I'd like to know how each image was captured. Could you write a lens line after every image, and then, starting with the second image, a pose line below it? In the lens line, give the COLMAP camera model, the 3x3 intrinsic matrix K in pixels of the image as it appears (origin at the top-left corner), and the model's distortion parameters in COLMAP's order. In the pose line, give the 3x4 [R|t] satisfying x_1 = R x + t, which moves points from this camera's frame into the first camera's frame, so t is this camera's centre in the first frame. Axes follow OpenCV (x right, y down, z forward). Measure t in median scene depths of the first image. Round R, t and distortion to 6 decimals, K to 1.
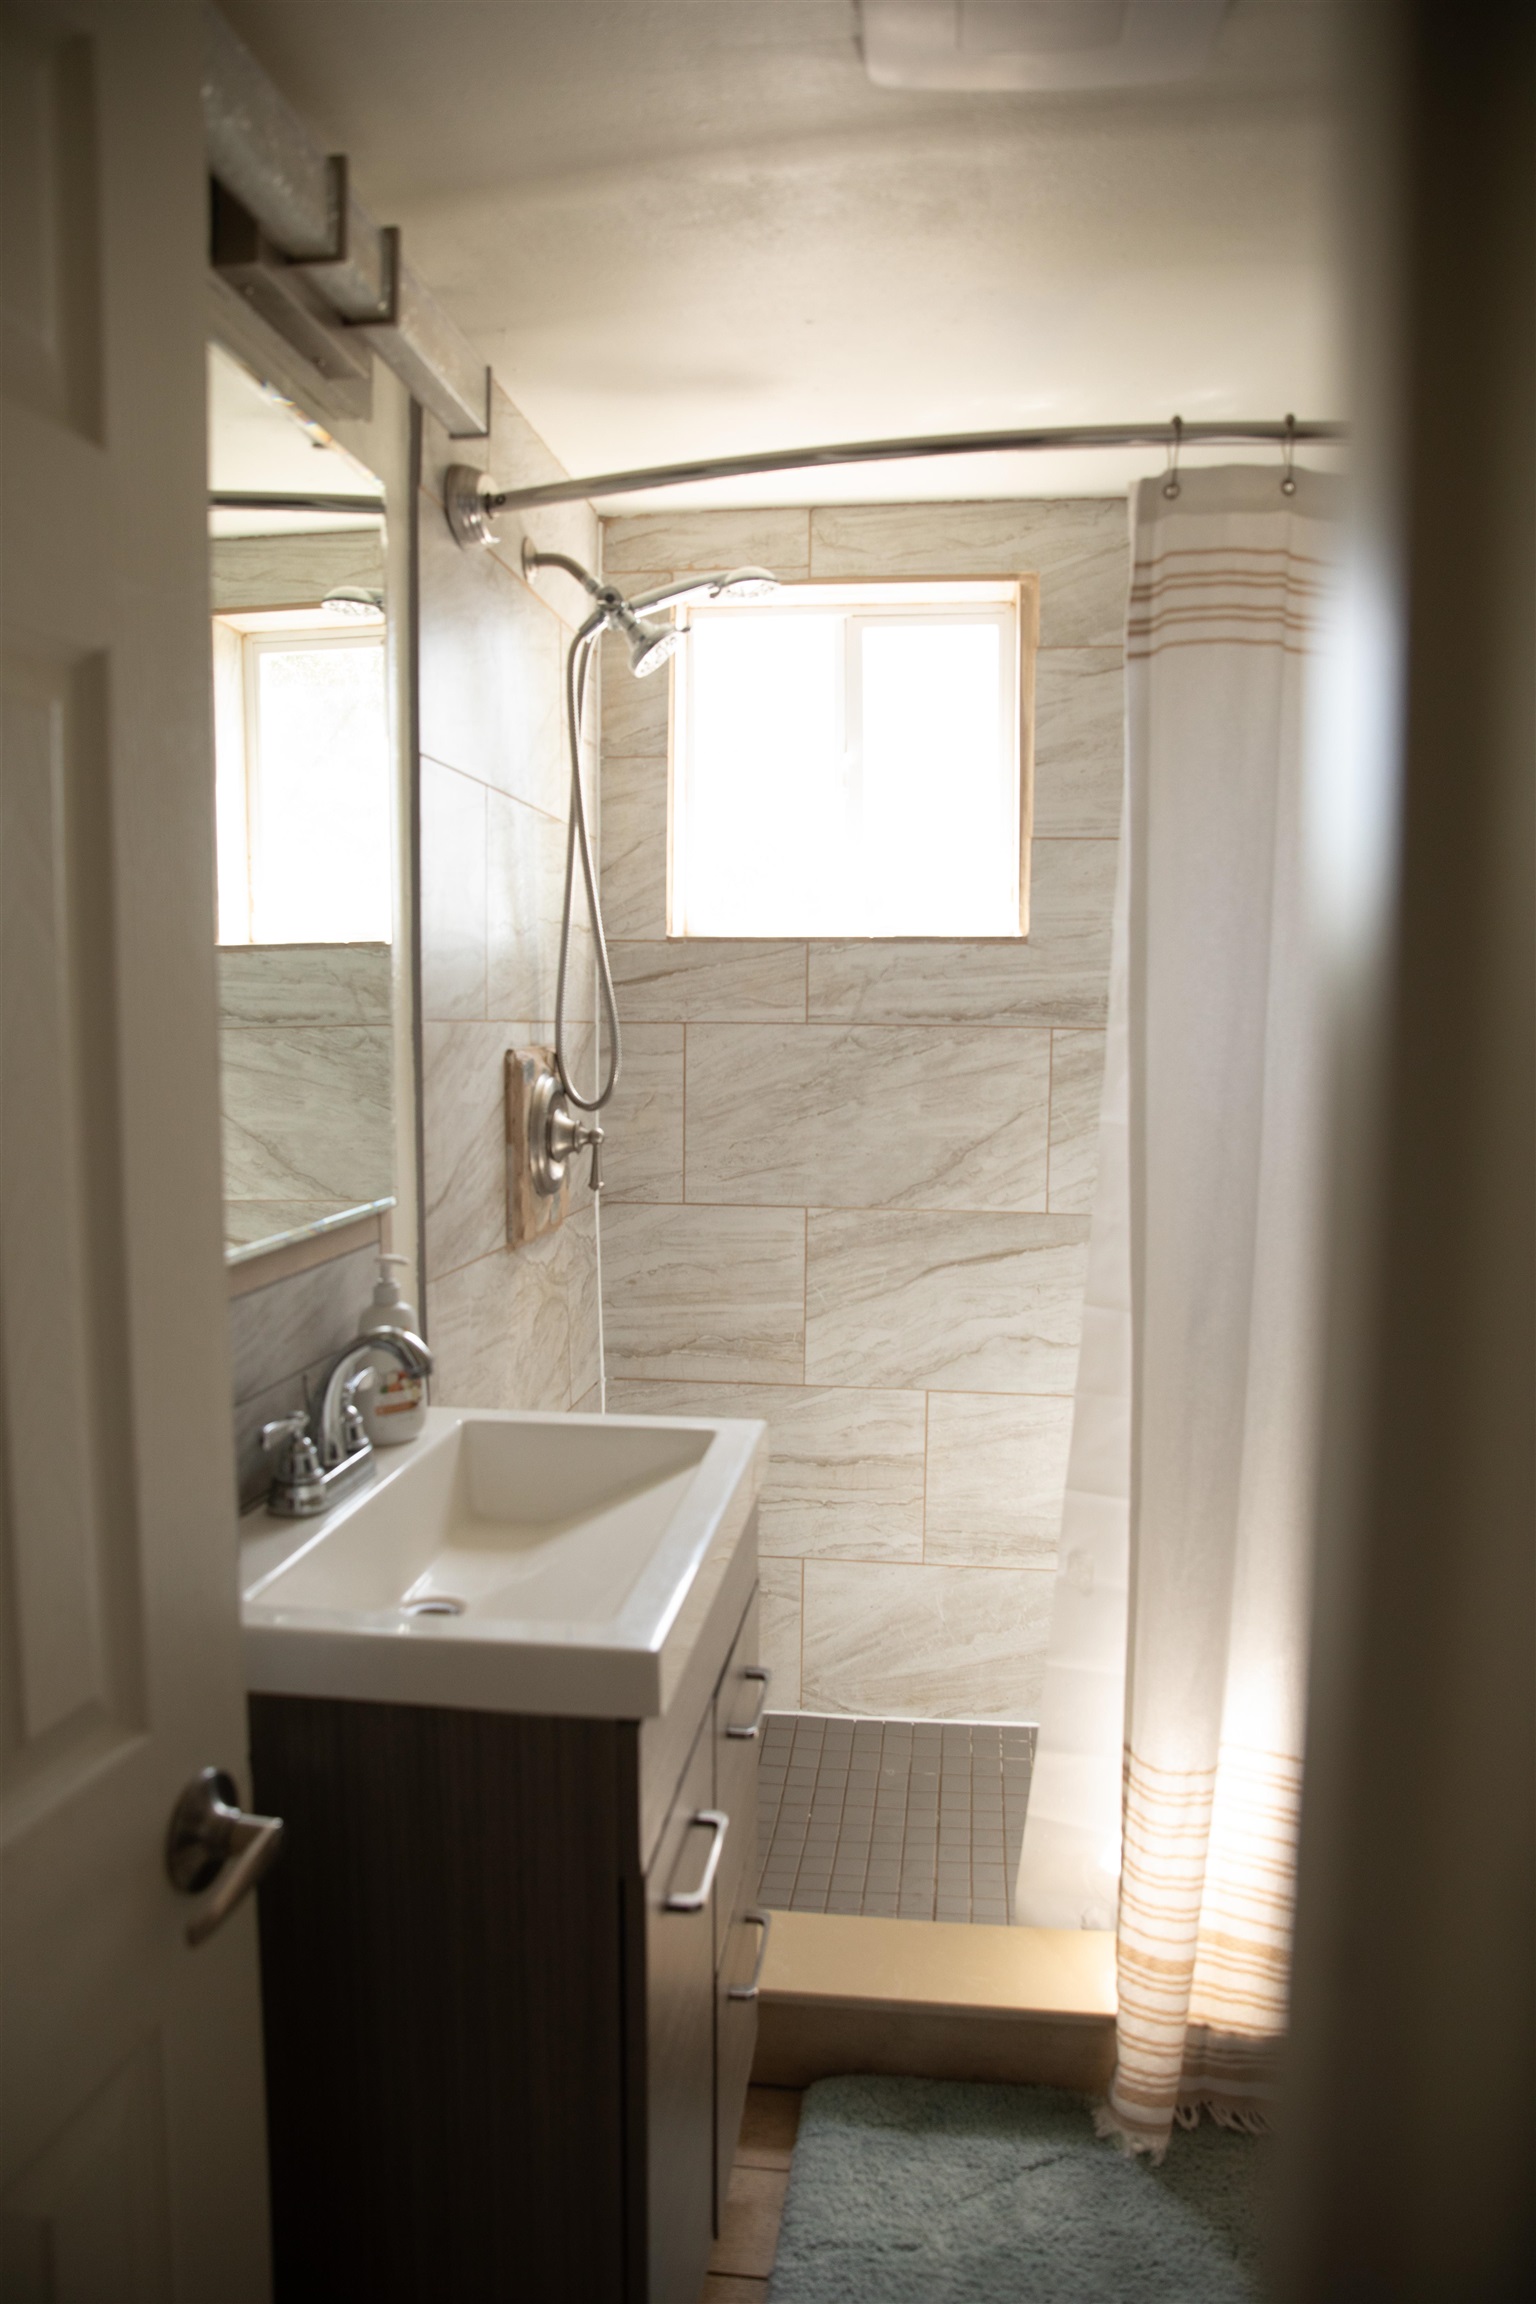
lens RADIAL K [[1570.6, 0, 768.0], [0, 1570.6, 1152.0], [0, 0, 1]] dist [-0.119142, 0.100927]
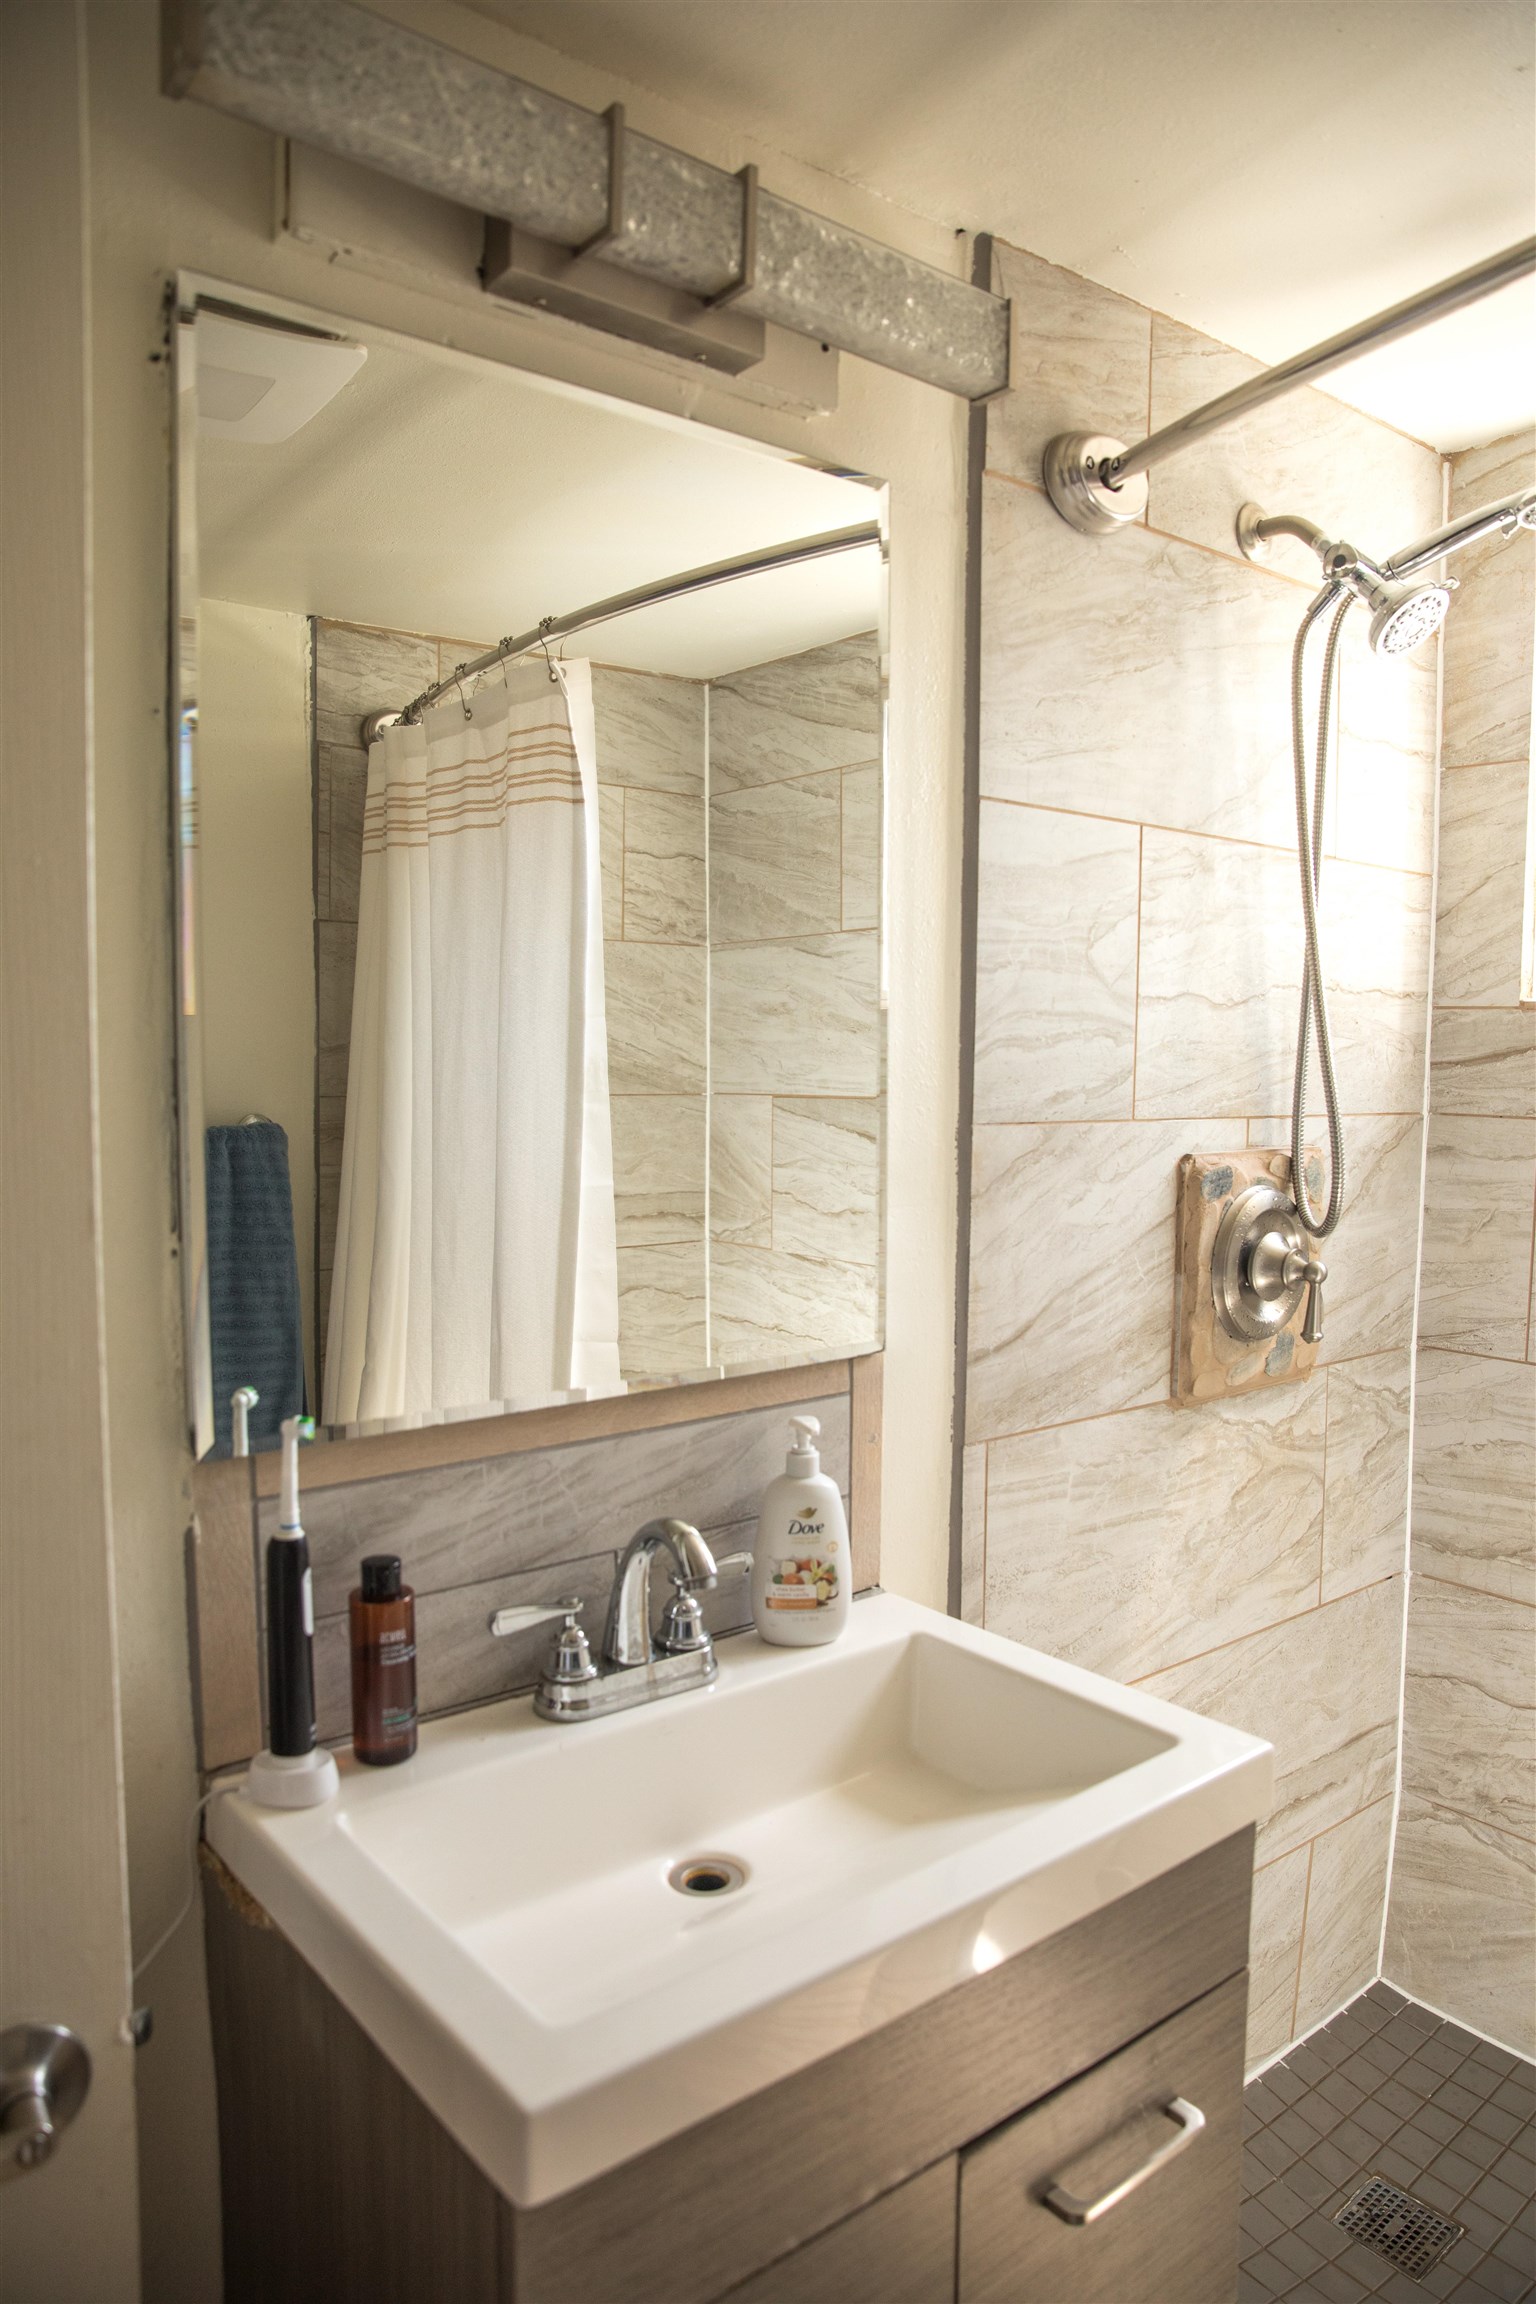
lens RADIAL K [[1570.6, 0, 768.0], [0, 1570.6, 1152.0], [0, 0, 1]] dist [-0.119142, 0.100927]
pose [[0.722310, 0.051829, -0.689625, 0.209963], [-0.067317, 0.997722, 0.004477, -0.052340], [0.688286, 0.043190, 0.724153, 0.264117]]
